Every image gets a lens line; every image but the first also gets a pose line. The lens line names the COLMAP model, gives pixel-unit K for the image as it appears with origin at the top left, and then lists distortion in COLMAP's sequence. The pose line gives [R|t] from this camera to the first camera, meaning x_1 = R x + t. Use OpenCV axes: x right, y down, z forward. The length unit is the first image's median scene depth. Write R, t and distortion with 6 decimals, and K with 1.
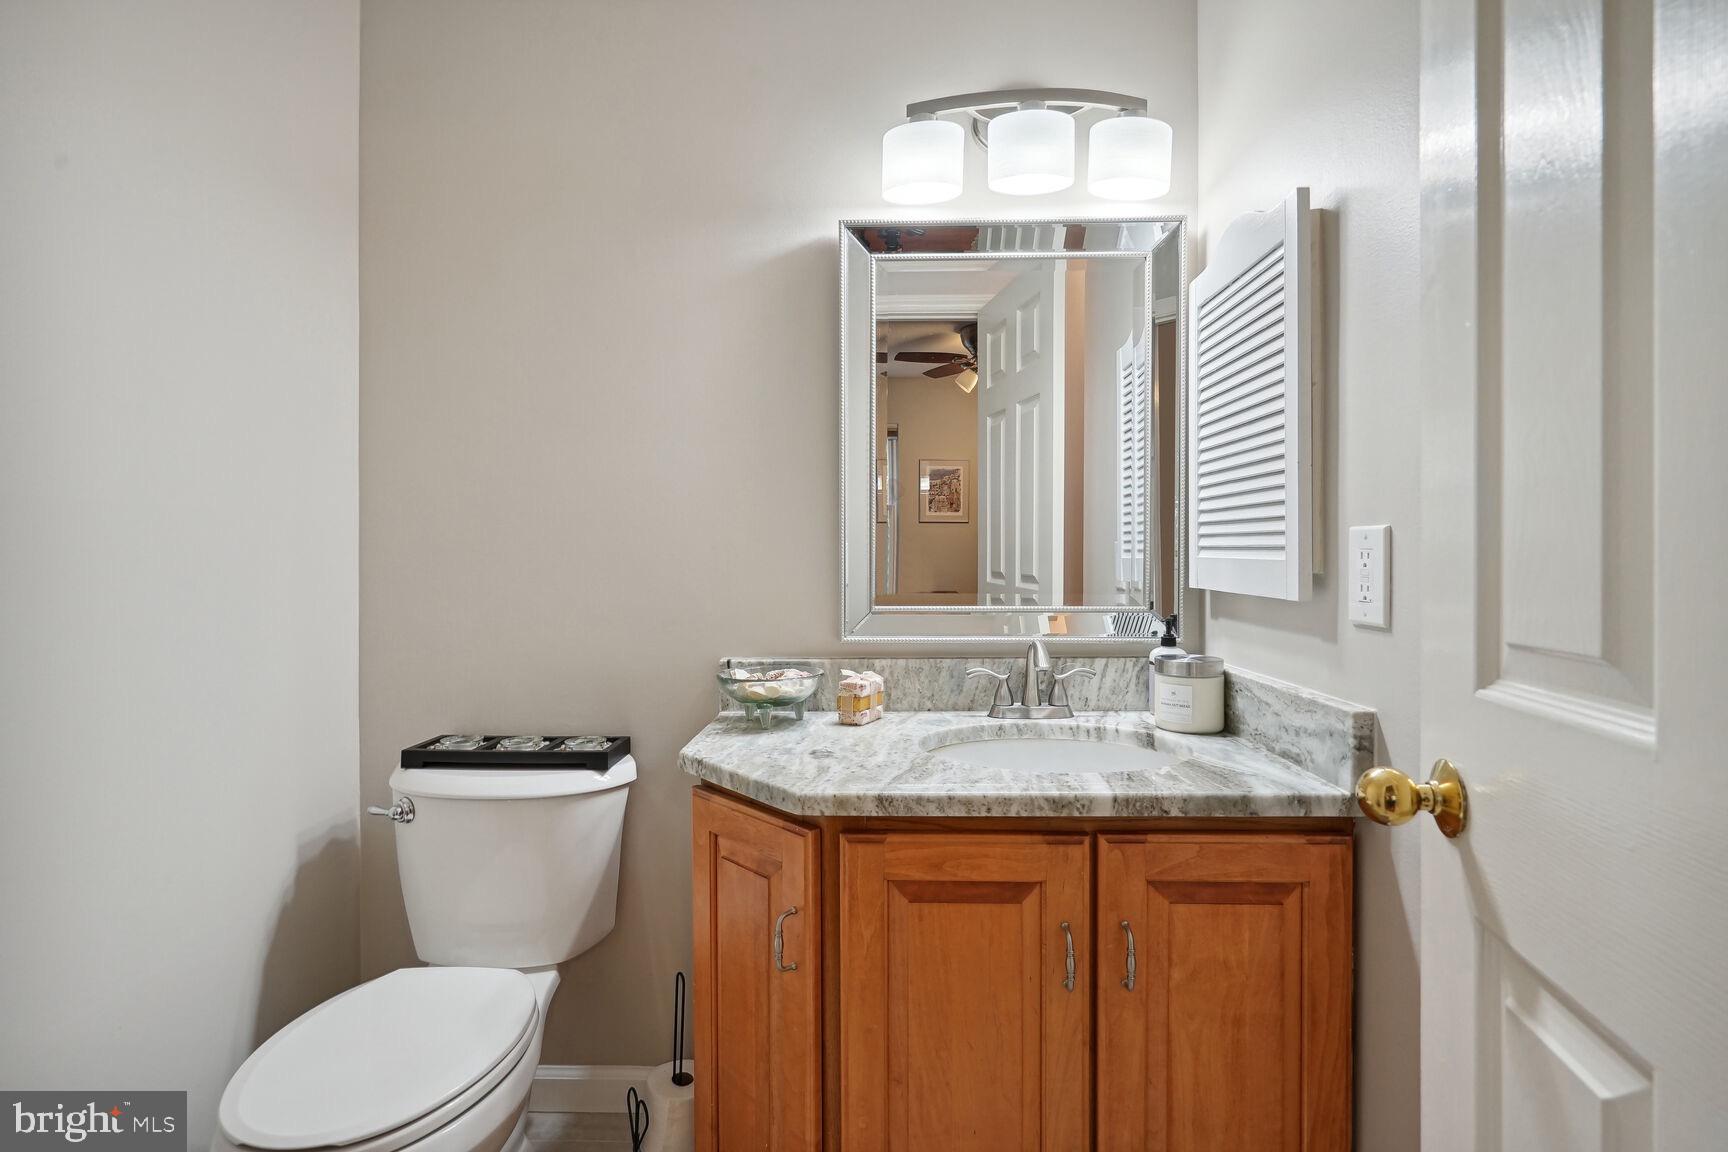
lens RADIAL K [[829.8, 0, 868.3], [0, 829.8, 565.1], [0, 0, 1]] dist [-0.000009, 0.001163]
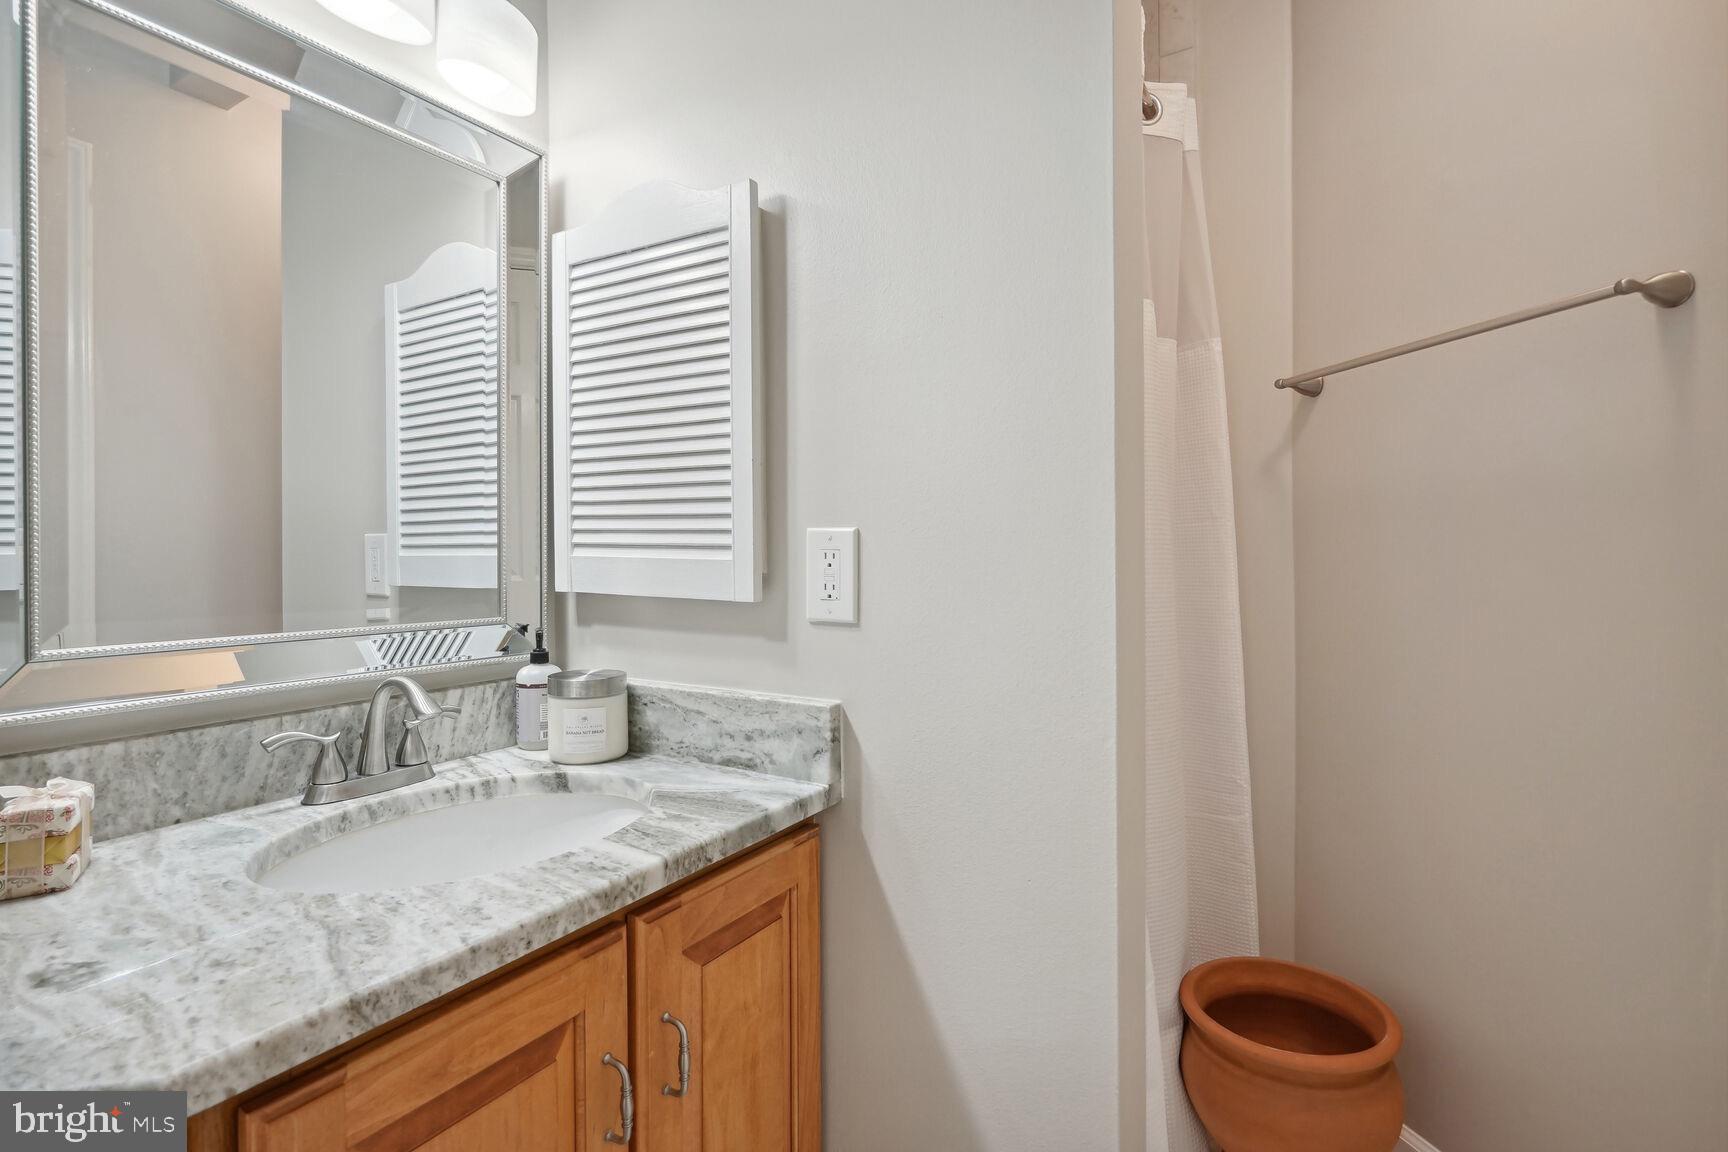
lens RADIAL K [[829.8, 0, 909.6], [0, 829.8, 561.9], [0, 0, 1]] dist [-0.000009, 0.001163]
pose [[0.478185, -0.005524, 0.878242, -0.262358], [0.004624, 0.999982, 0.003772, -0.007040], [-0.878247, 0.002257, 0.478202, 0.388412]]
